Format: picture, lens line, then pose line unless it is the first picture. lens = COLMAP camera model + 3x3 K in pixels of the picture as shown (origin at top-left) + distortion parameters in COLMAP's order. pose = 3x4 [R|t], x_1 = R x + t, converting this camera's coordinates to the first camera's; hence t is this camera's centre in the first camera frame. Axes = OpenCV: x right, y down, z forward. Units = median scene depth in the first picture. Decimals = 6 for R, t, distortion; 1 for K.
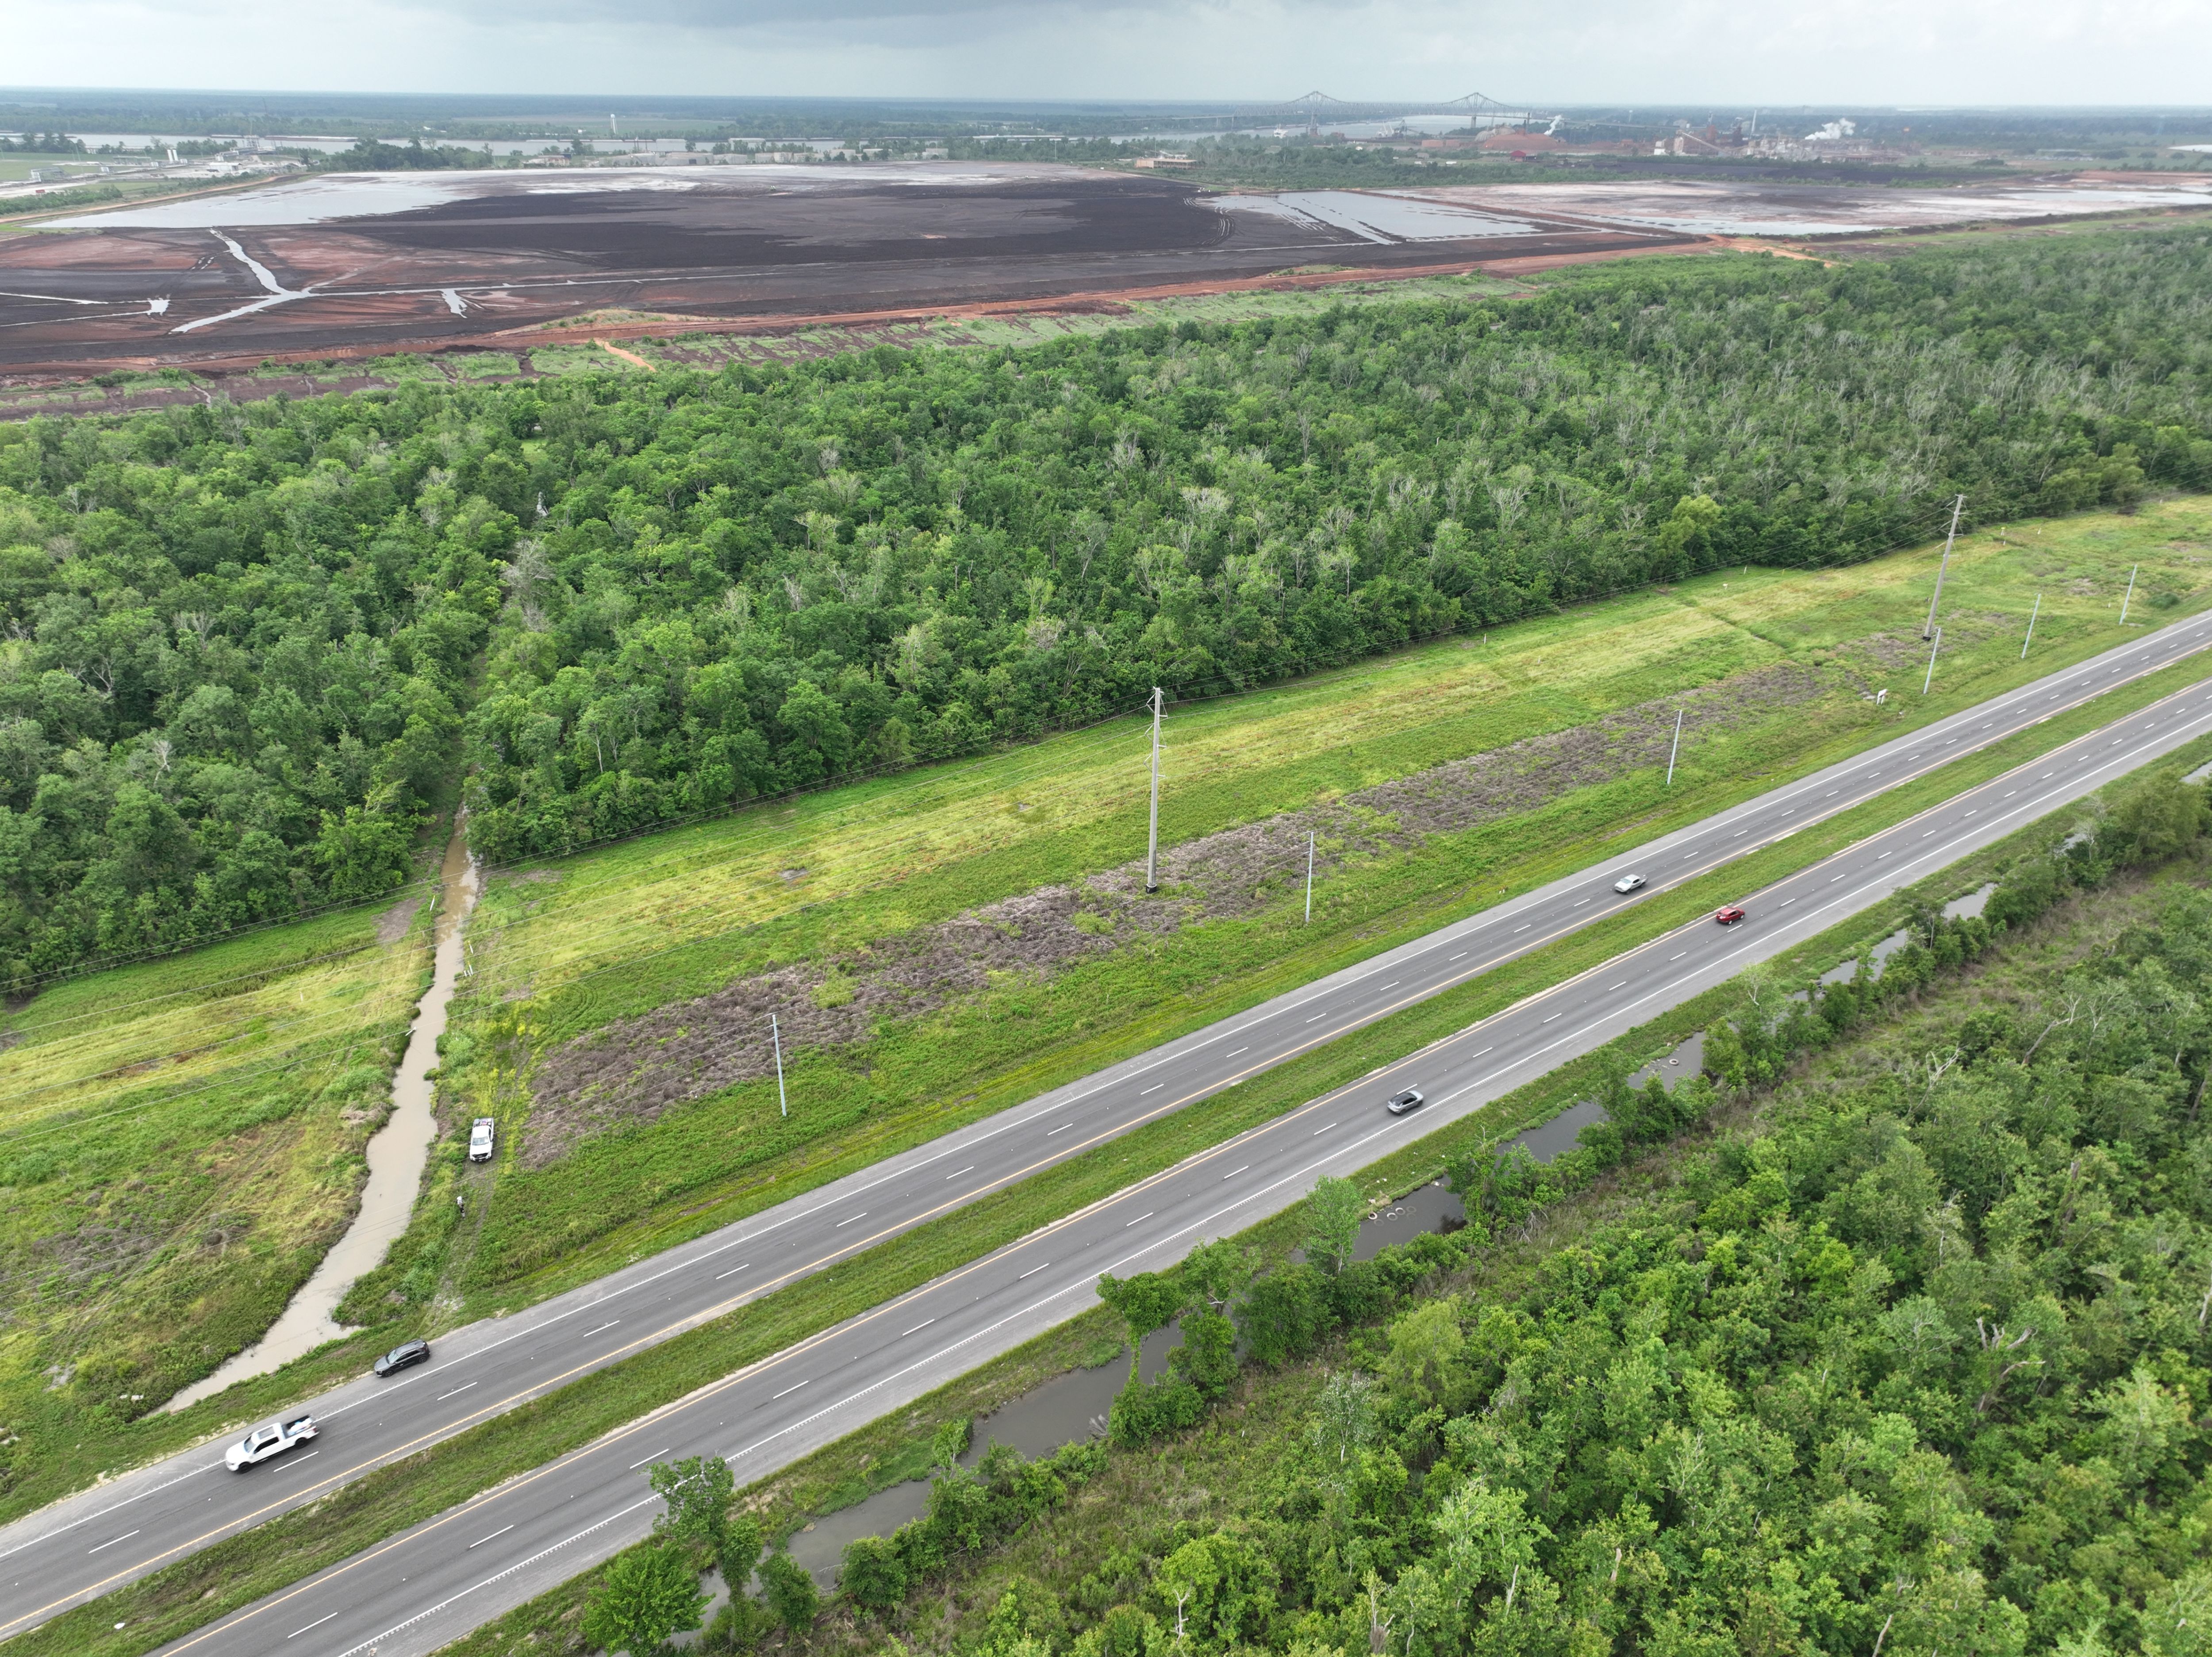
lens RADIAL K [[1560.7, 0, 1110.5], [0, 1560.7, 836.1], [0, 0, 1]] dist [-0.008461, 0.026855]
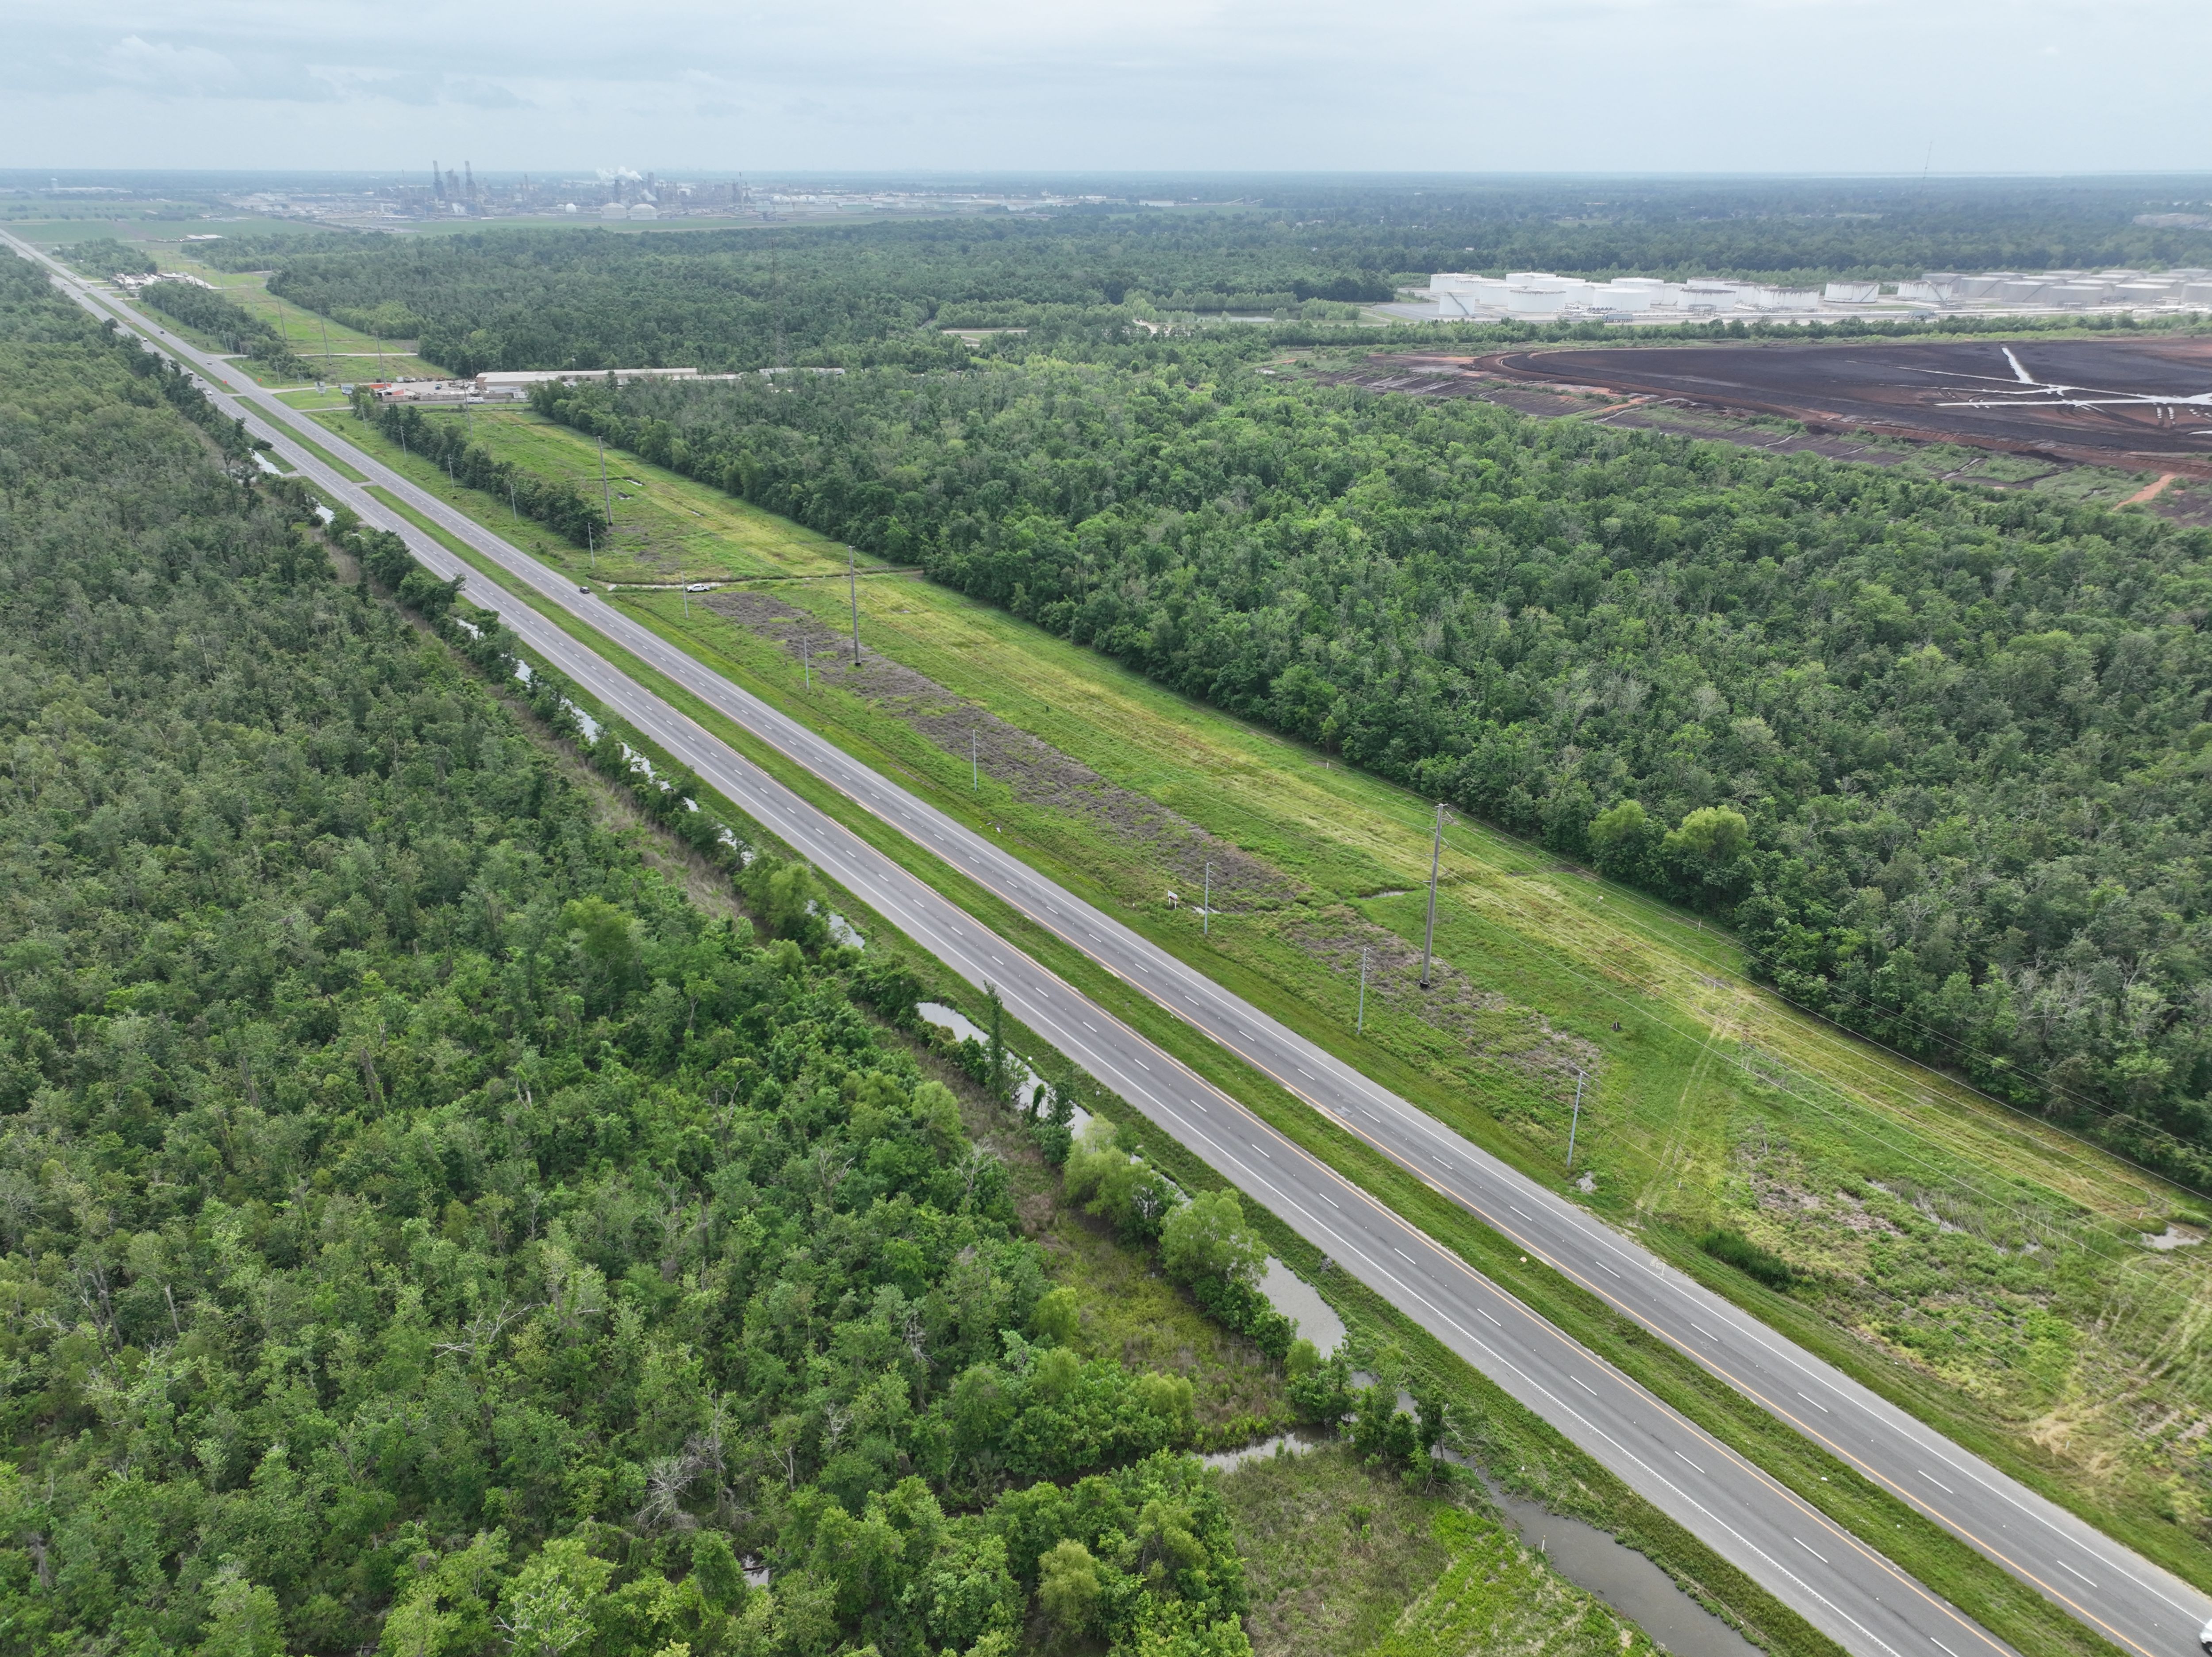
lens RADIAL K [[1560.7, 0, 1103.8], [0, 1560.7, 820.0], [0, 0, 1]] dist [-0.008461, 0.026855]
pose [[-0.022355, 0.382023, -0.923883, 1.226791], [-0.431544, 0.829900, 0.353603, -0.402854], [0.901815, 0.406601, 0.146307, 0.749500]]
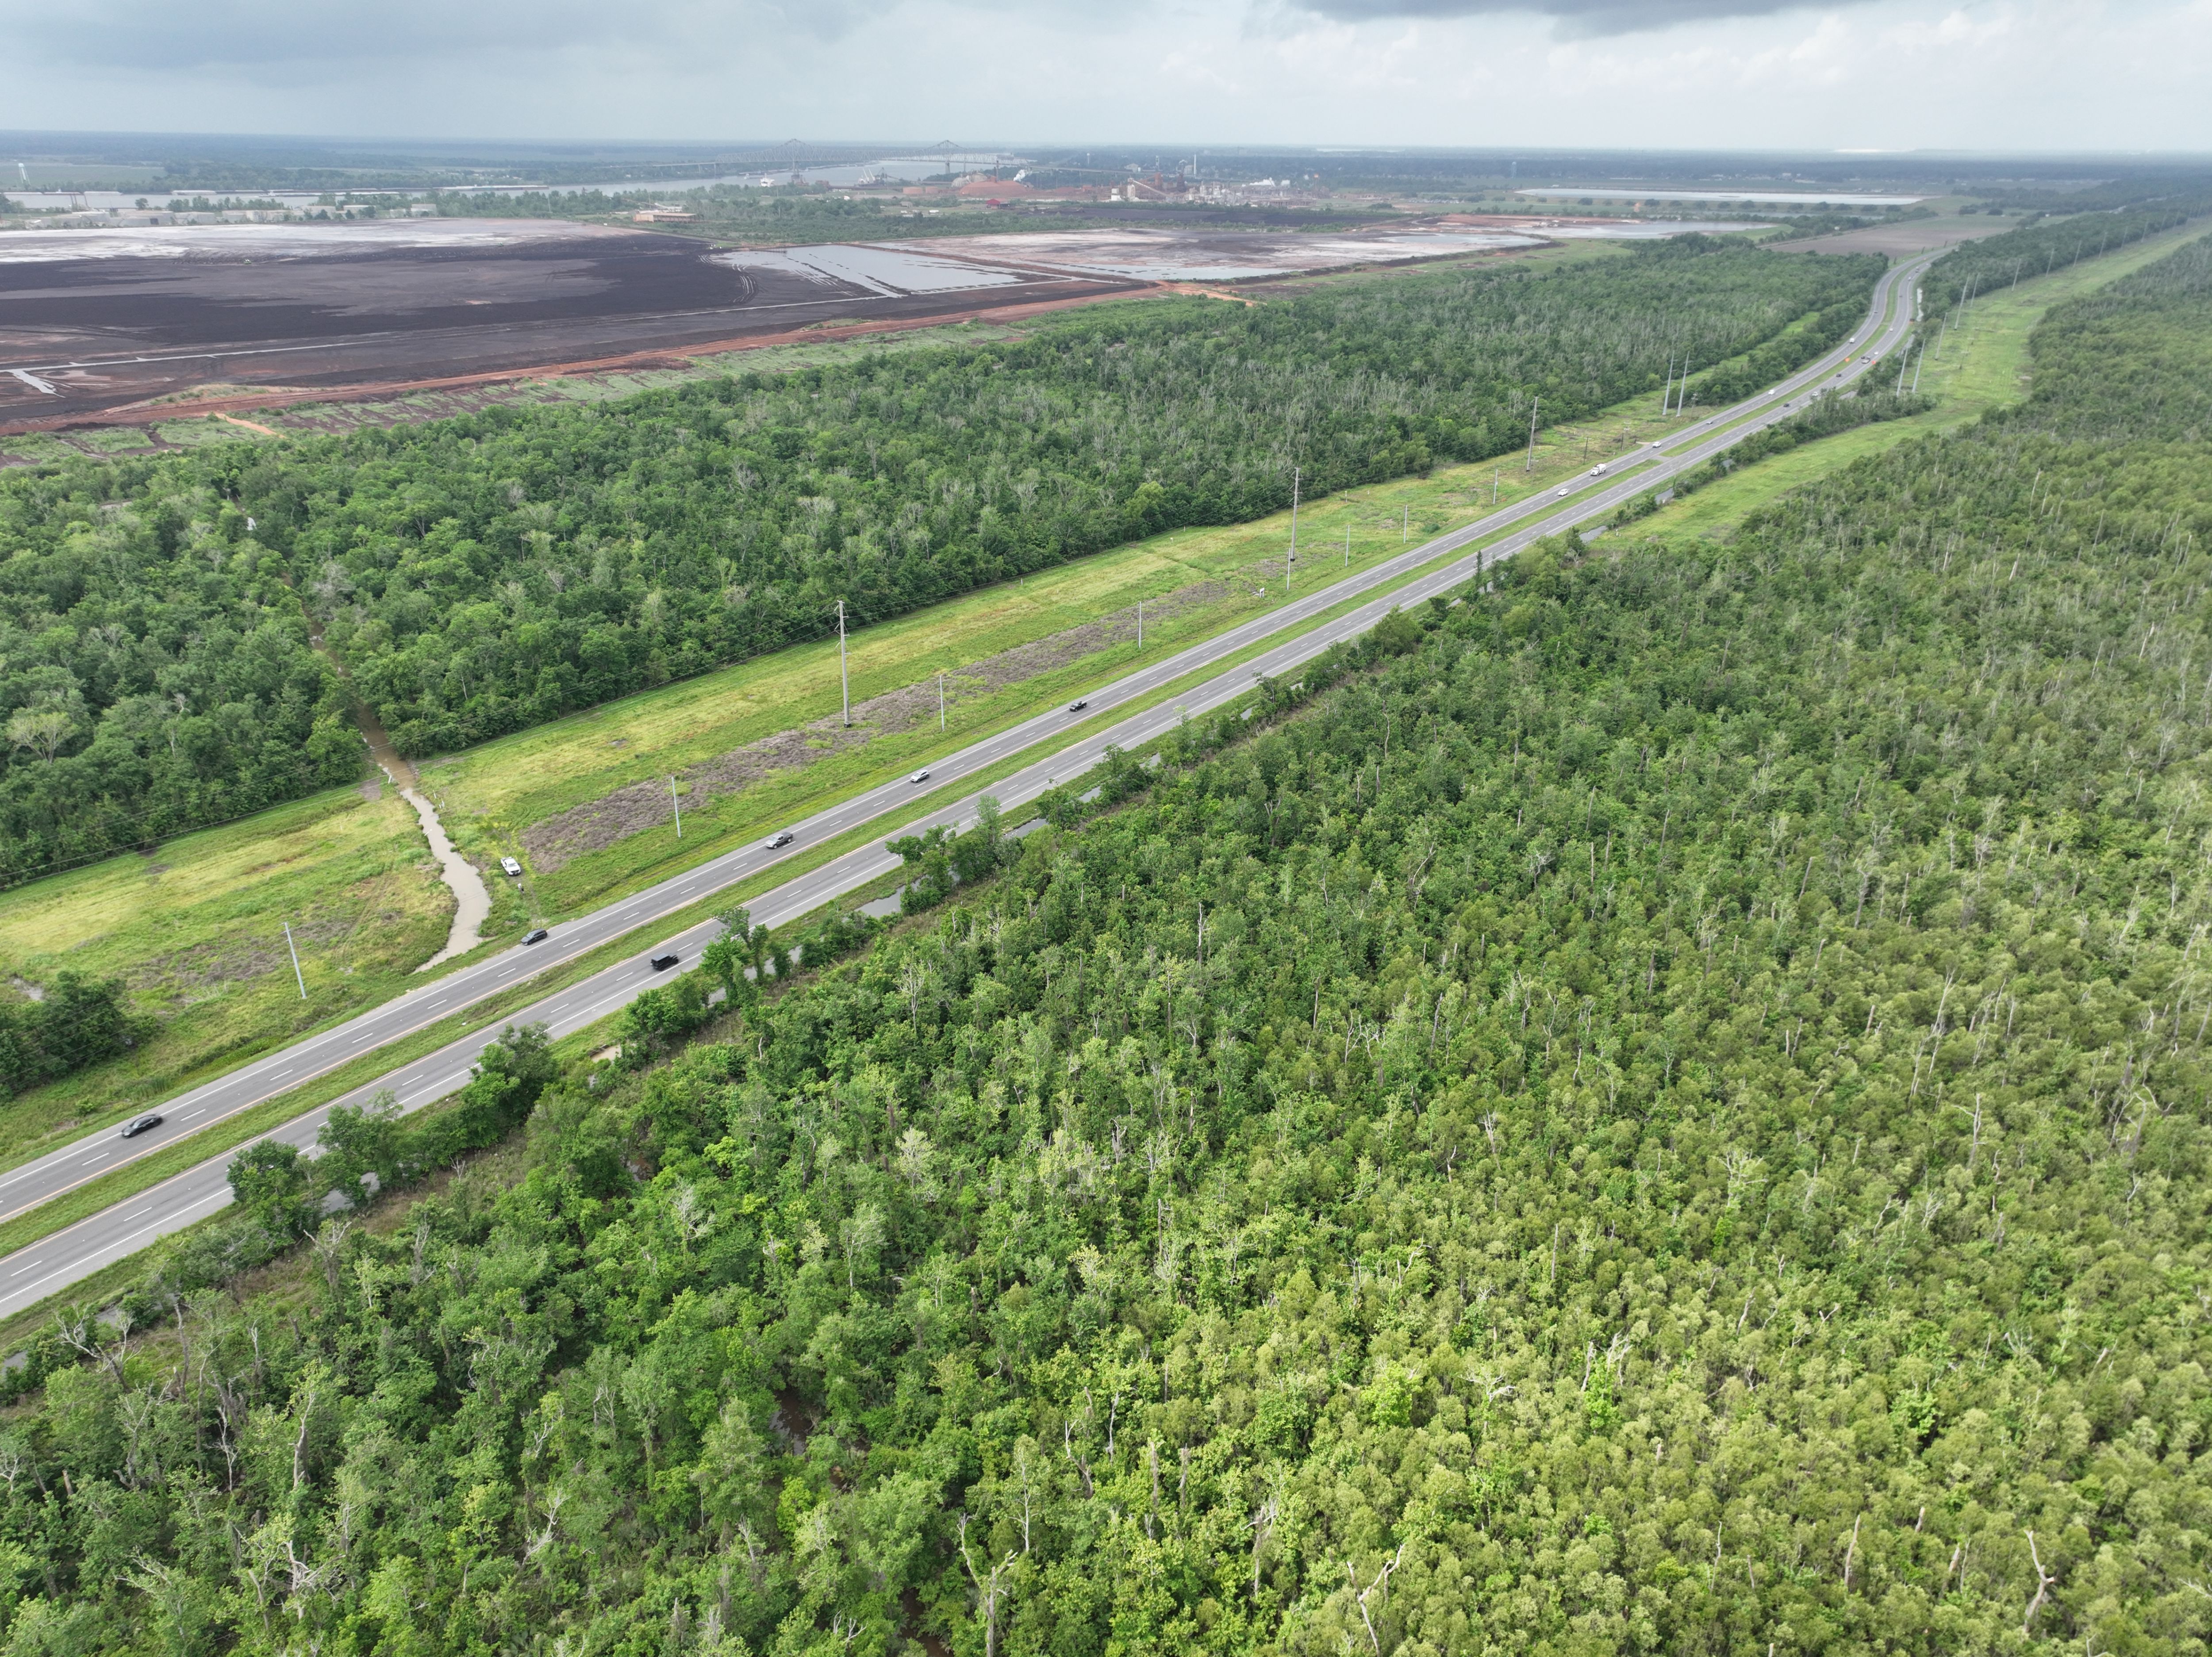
lens RADIAL K [[1560.7, 0, 1116.9], [0, 1560.7, 836.2], [0, 0, 1]] dist [-0.008461, 0.026855]
pose [[0.952537, -0.125080, 0.277540, -0.124189], [0.130478, 0.991451, -0.000991, 0.133980], [-0.275043, 0.037157, 0.960714, -0.474324]]
